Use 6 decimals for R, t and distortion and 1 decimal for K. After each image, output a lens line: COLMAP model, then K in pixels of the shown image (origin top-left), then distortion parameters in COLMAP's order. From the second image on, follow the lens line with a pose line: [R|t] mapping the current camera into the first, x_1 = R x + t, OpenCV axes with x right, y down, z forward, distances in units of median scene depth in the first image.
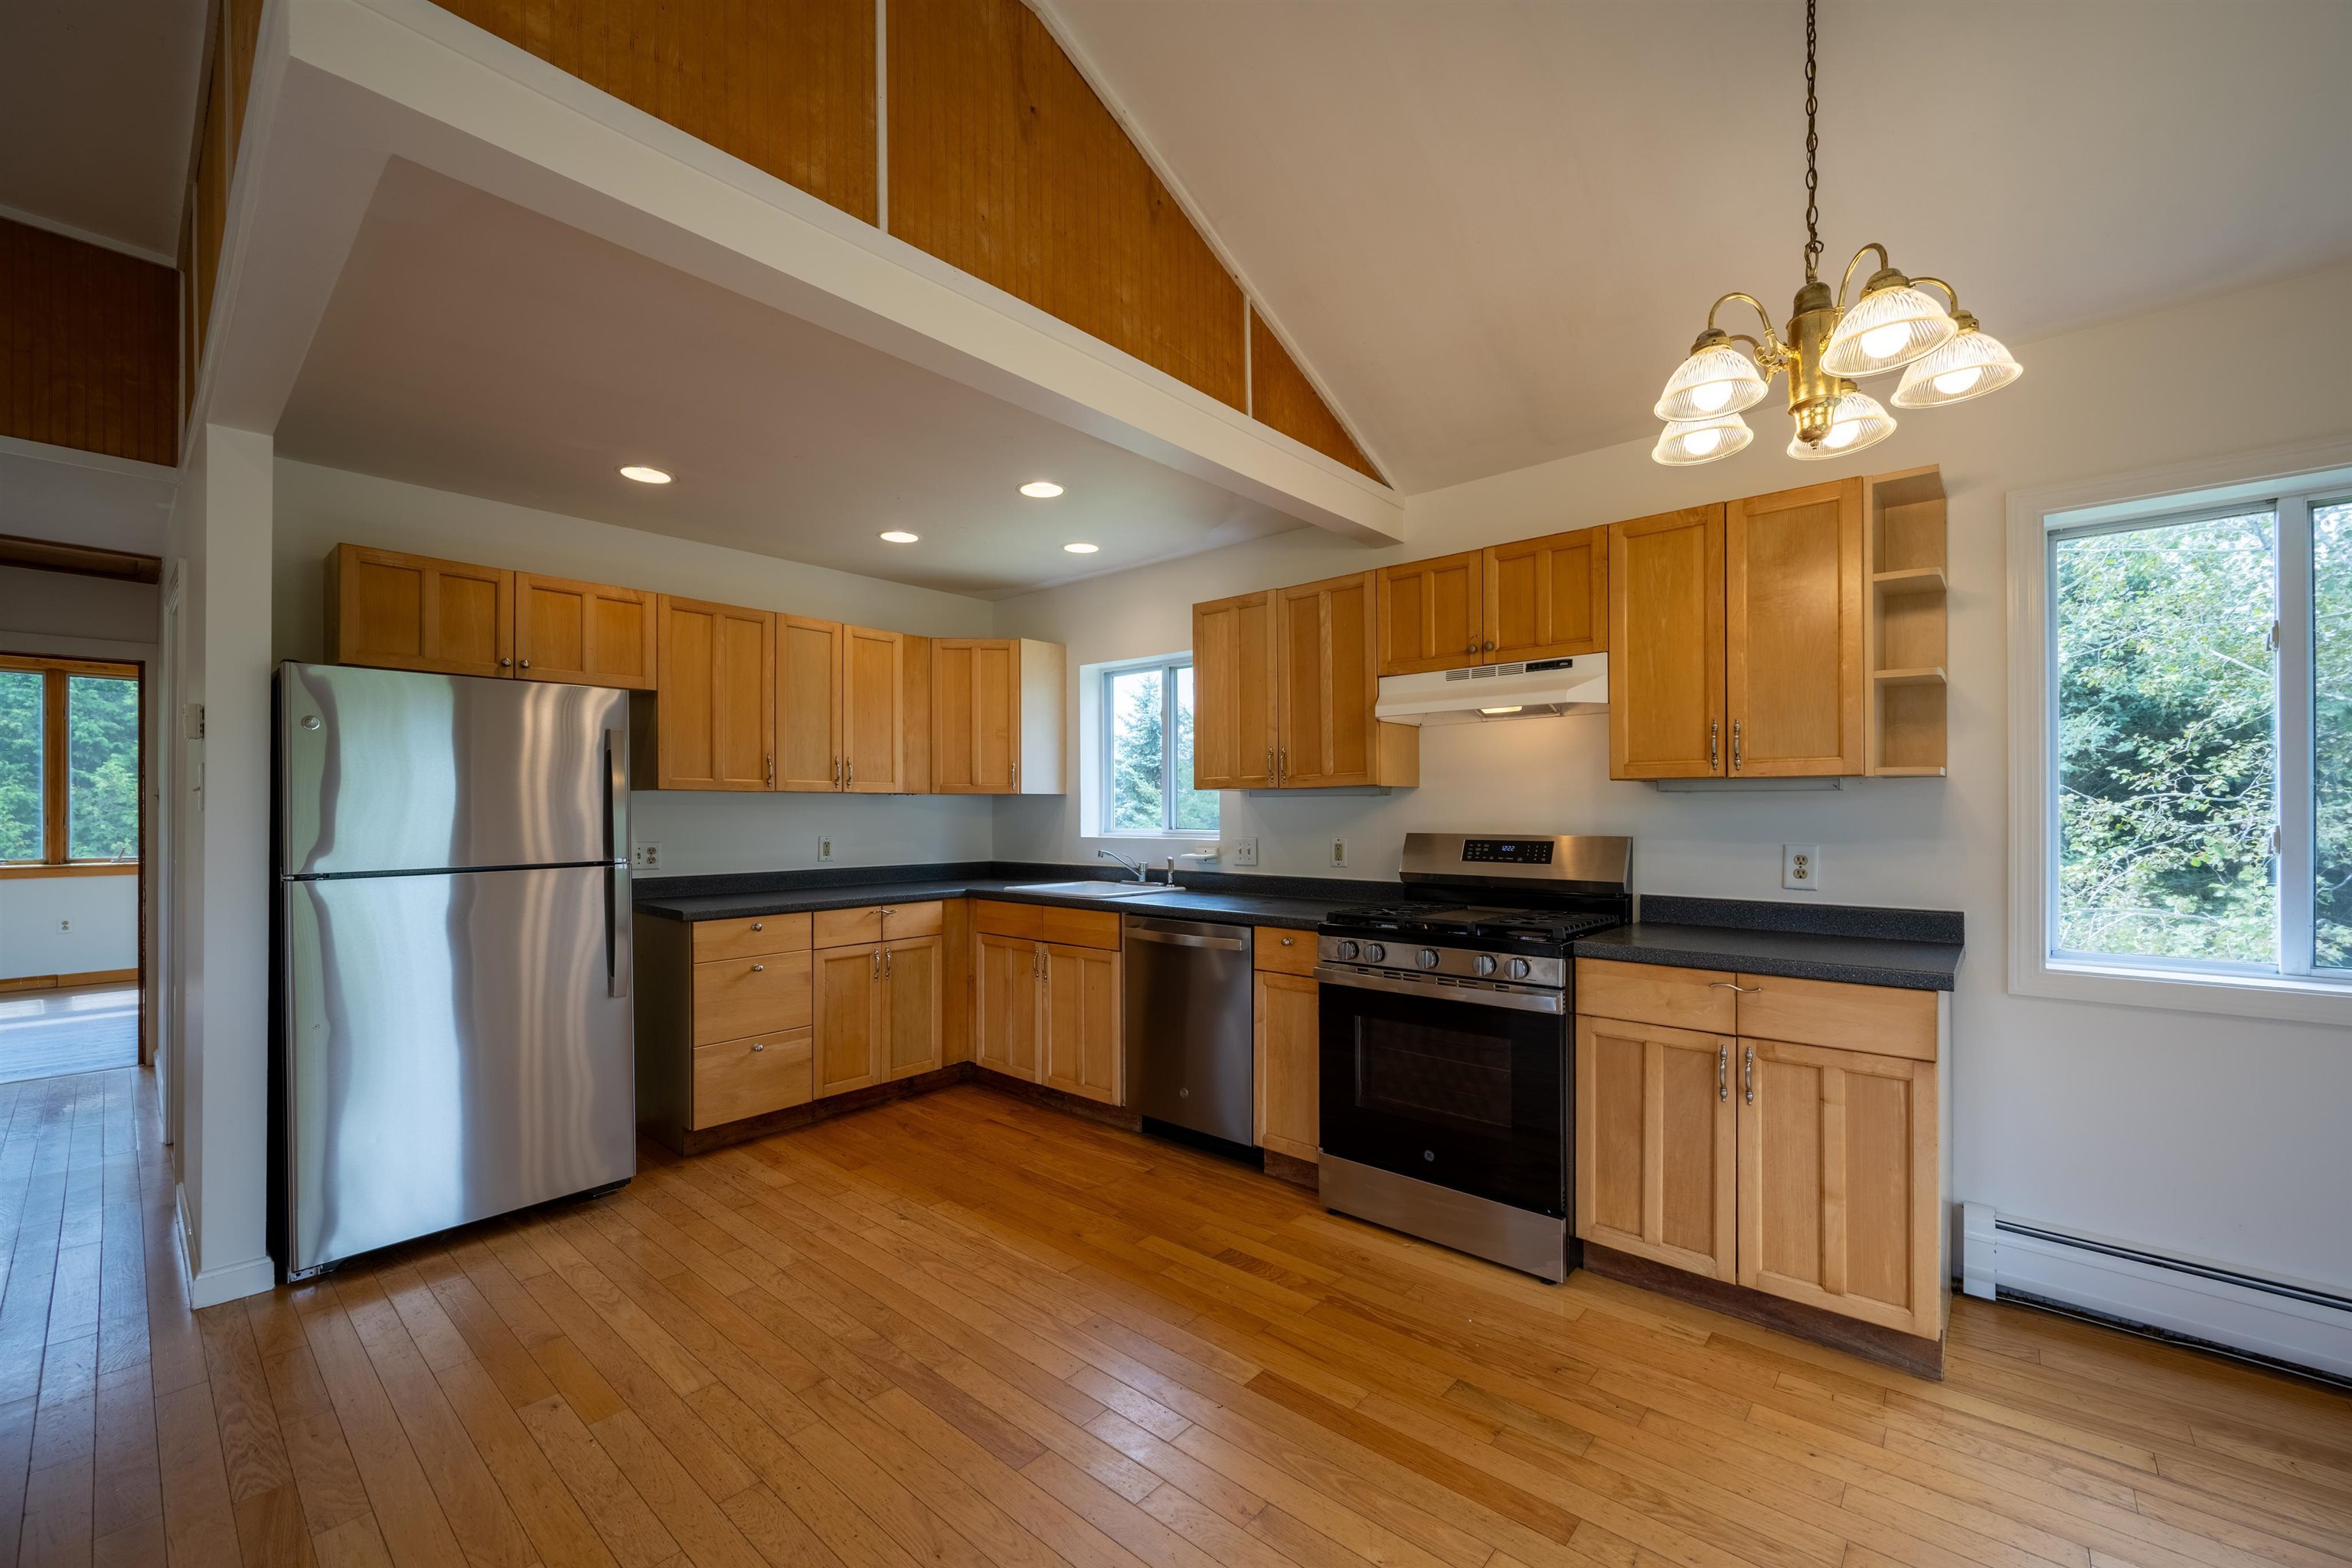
lens RADIAL K [[946.0, 0, 1182.1], [0, 946.0, 808.3], [0, 0, 1]] dist [-0.007507, 0.000132]
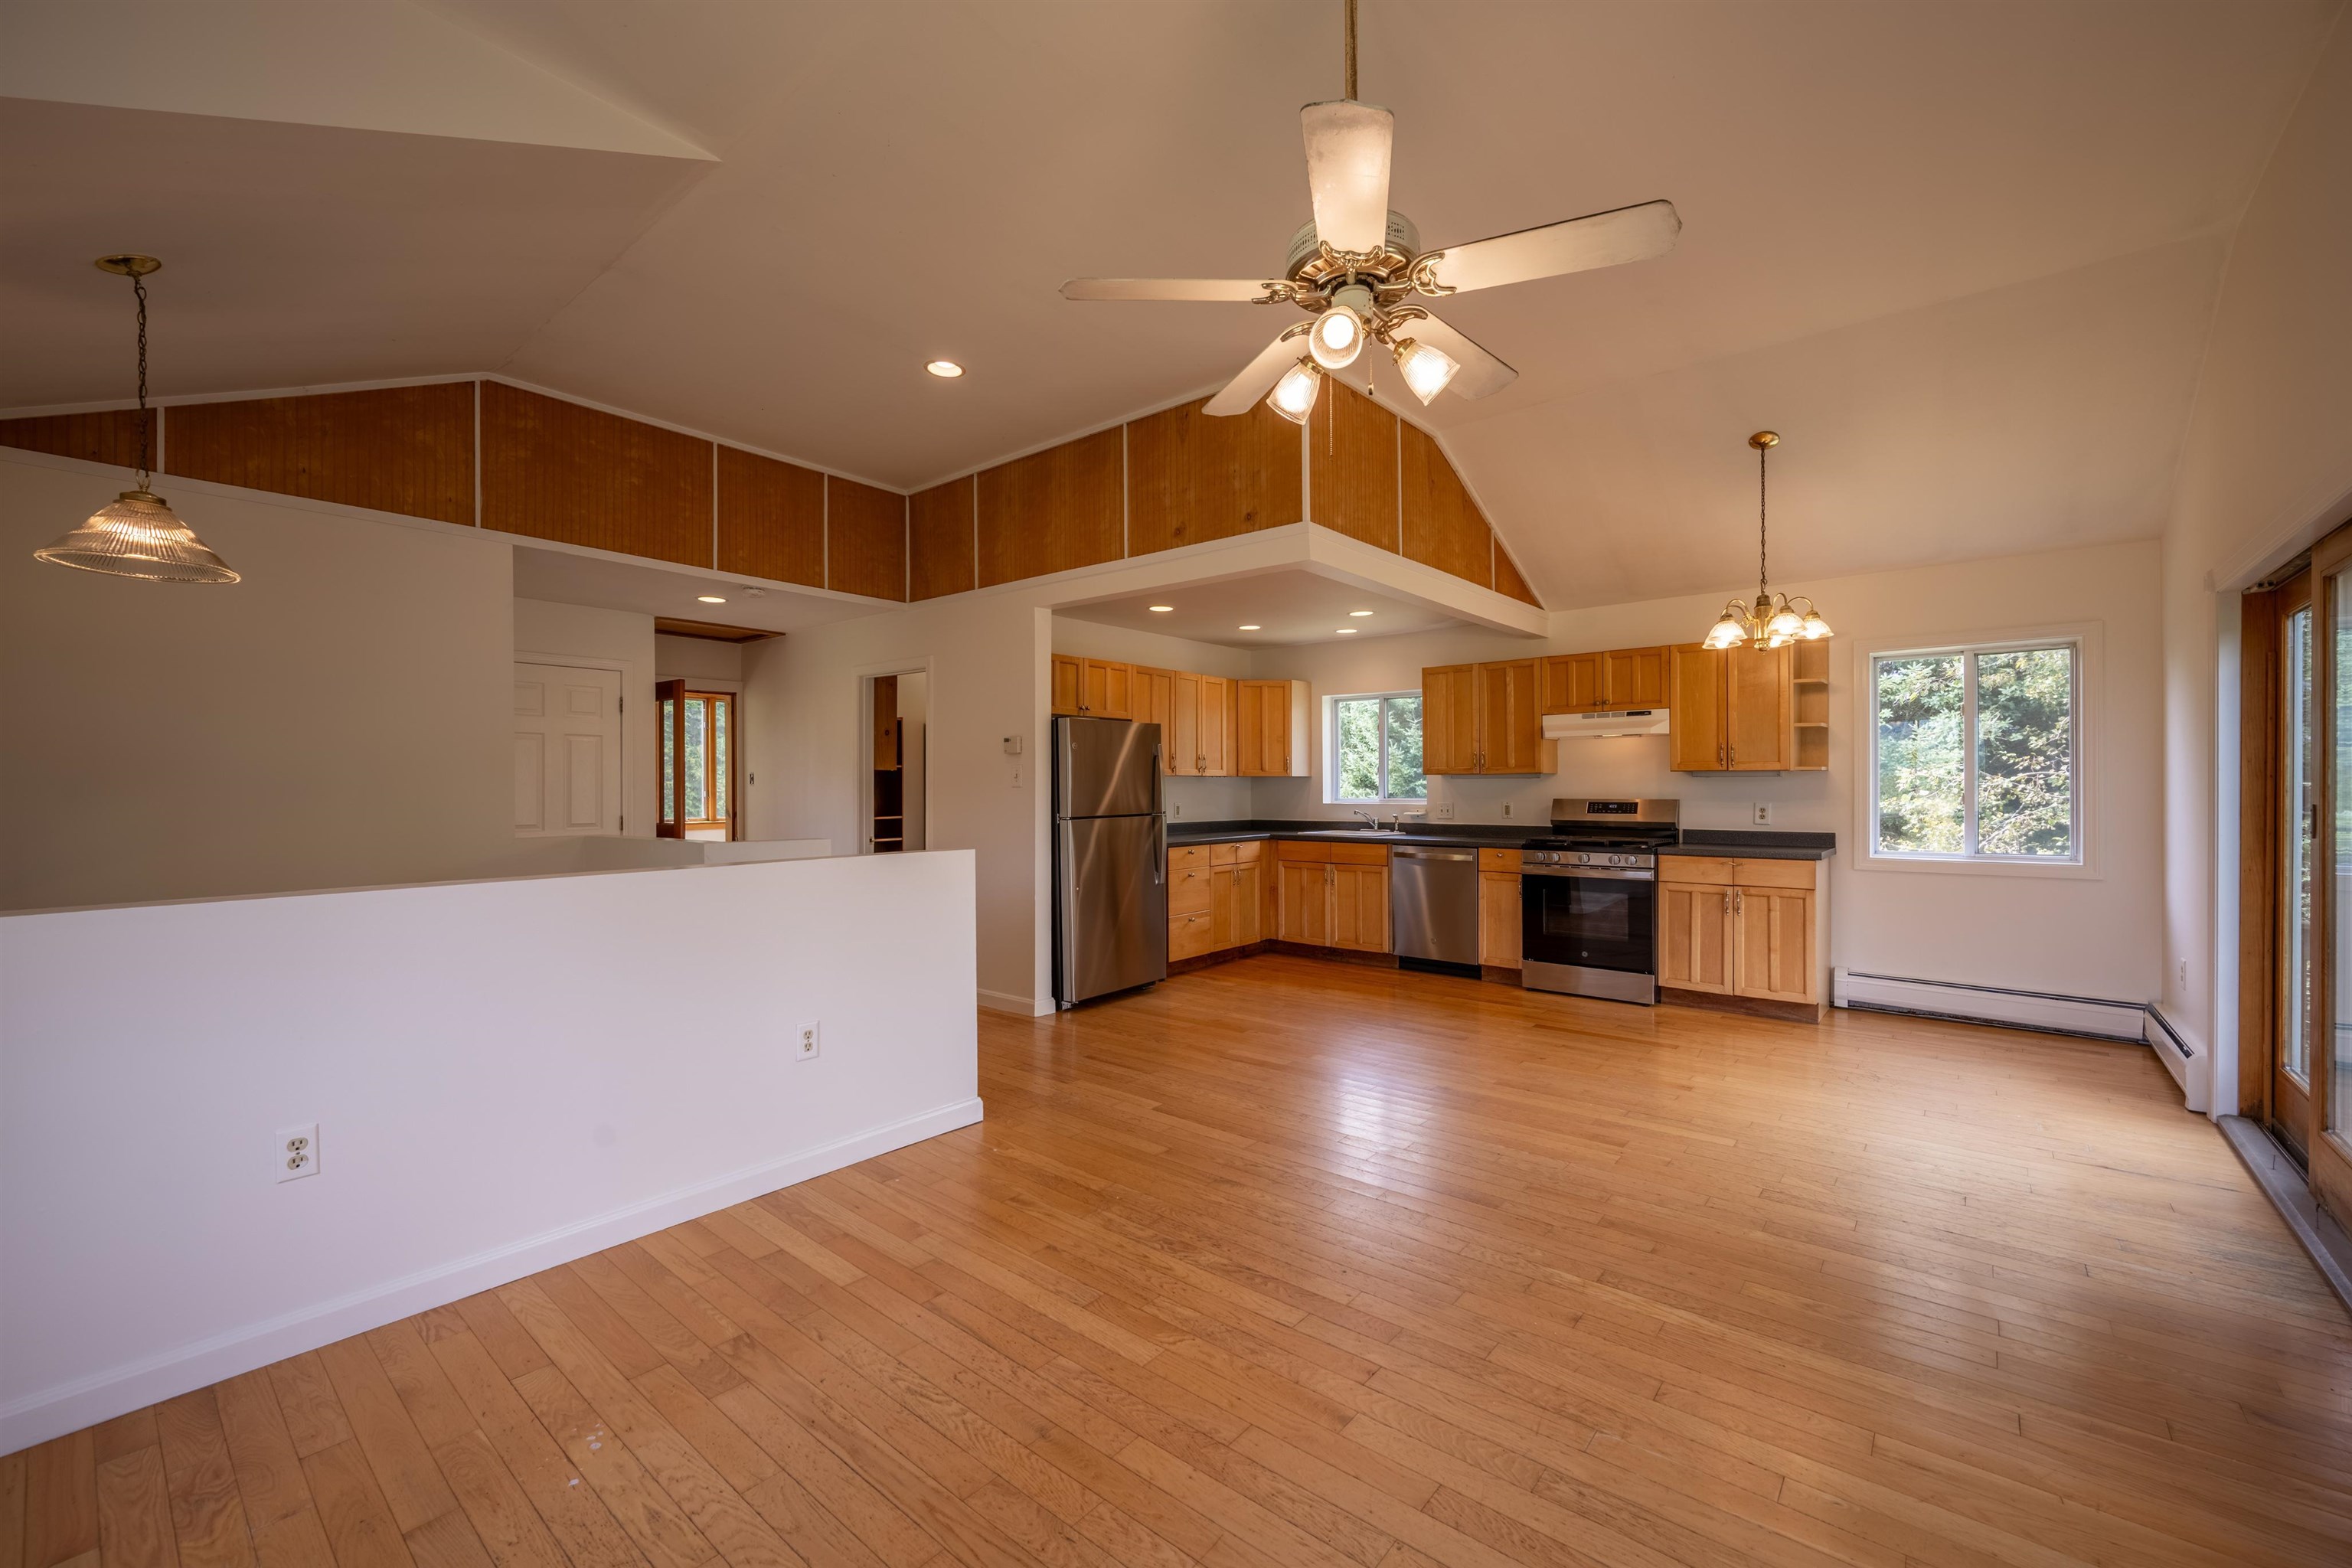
lens RADIAL K [[946.0, 0, 1192.1], [0, 946.0, 790.2], [0, 0, 1]] dist [-0.007507, 0.000132]
pose [[0.999726, -0.002143, 0.023316, -0.522510], [0.001975, 0.999972, 0.007195, -0.004814], [-0.023331, -0.007147, 0.999702, -0.844488]]
